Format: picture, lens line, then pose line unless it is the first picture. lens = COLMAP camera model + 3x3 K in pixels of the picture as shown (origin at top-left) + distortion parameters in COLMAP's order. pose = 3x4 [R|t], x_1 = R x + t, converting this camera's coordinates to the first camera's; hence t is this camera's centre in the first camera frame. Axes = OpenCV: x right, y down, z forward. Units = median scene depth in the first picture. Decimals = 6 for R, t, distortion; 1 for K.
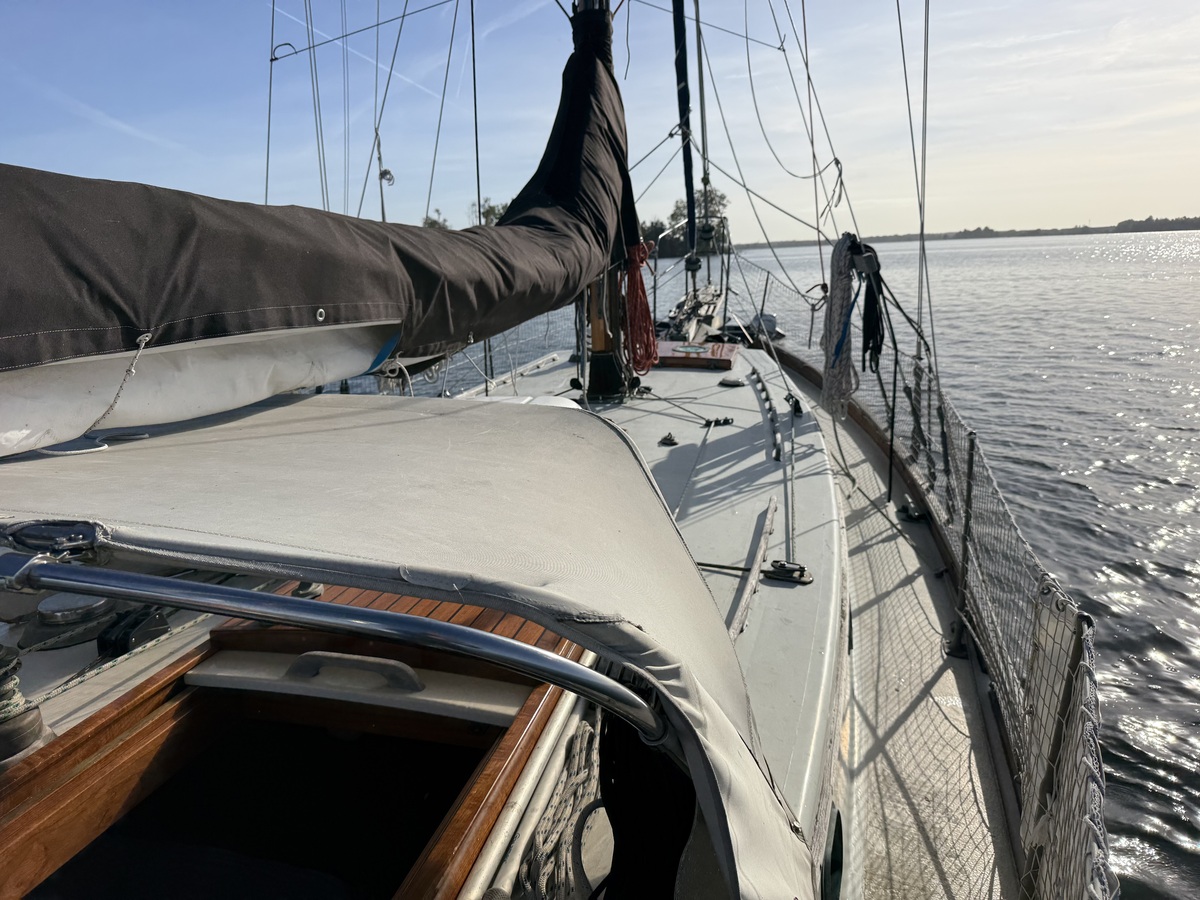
lens RADIAL K [[860.8, 0, 607.0], [0, 860.8, 450.7], [0, 0, 1]] dist [0.156462, -0.208780]
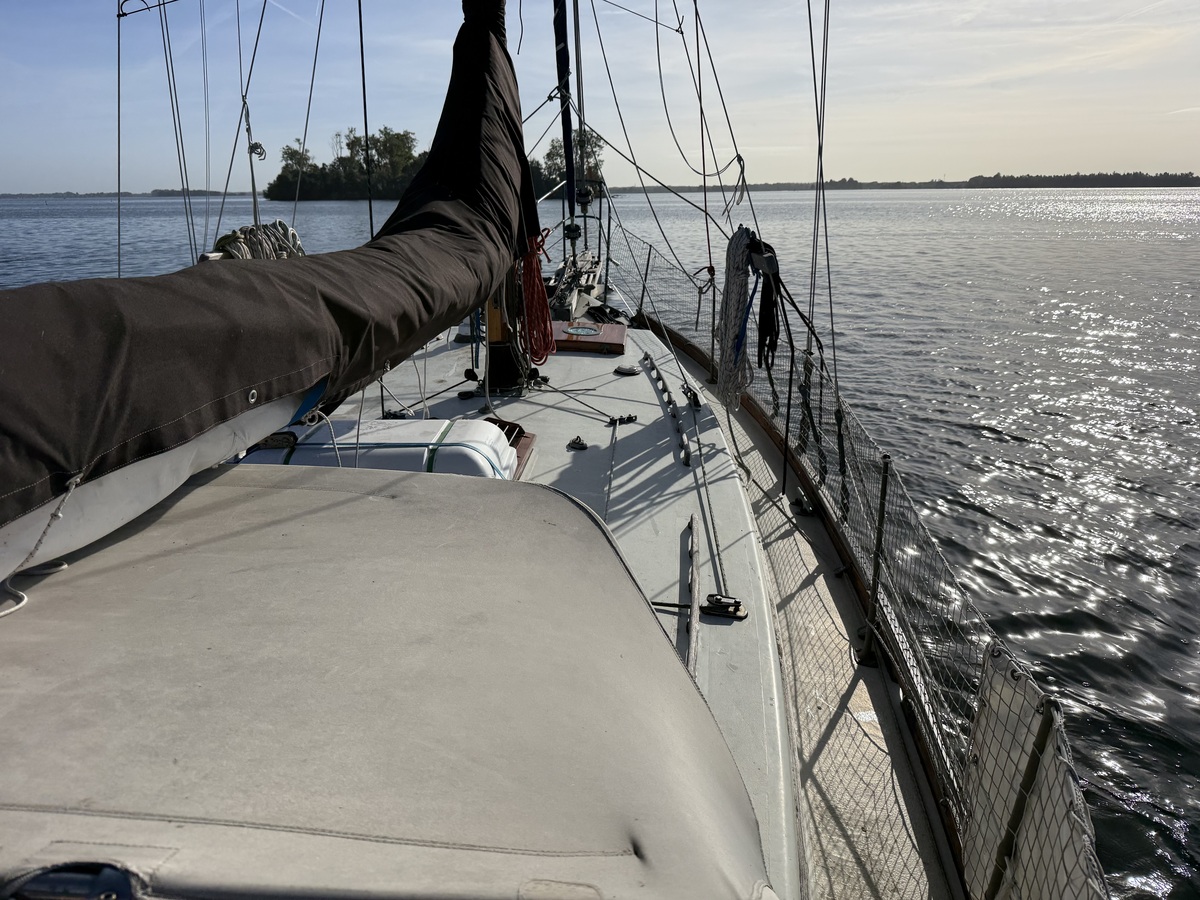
lens RADIAL K [[851.5, 0, 595.3], [0, 851.5, 450.8], [0, 0, 1]] dist [0.117637, -0.105793]
pose [[0.987348, -0.019551, 0.157361, -0.058704], [0.007345, 0.996944, 0.077777, -0.076523], [-0.158401, -0.075637, 0.984474, 0.037378]]
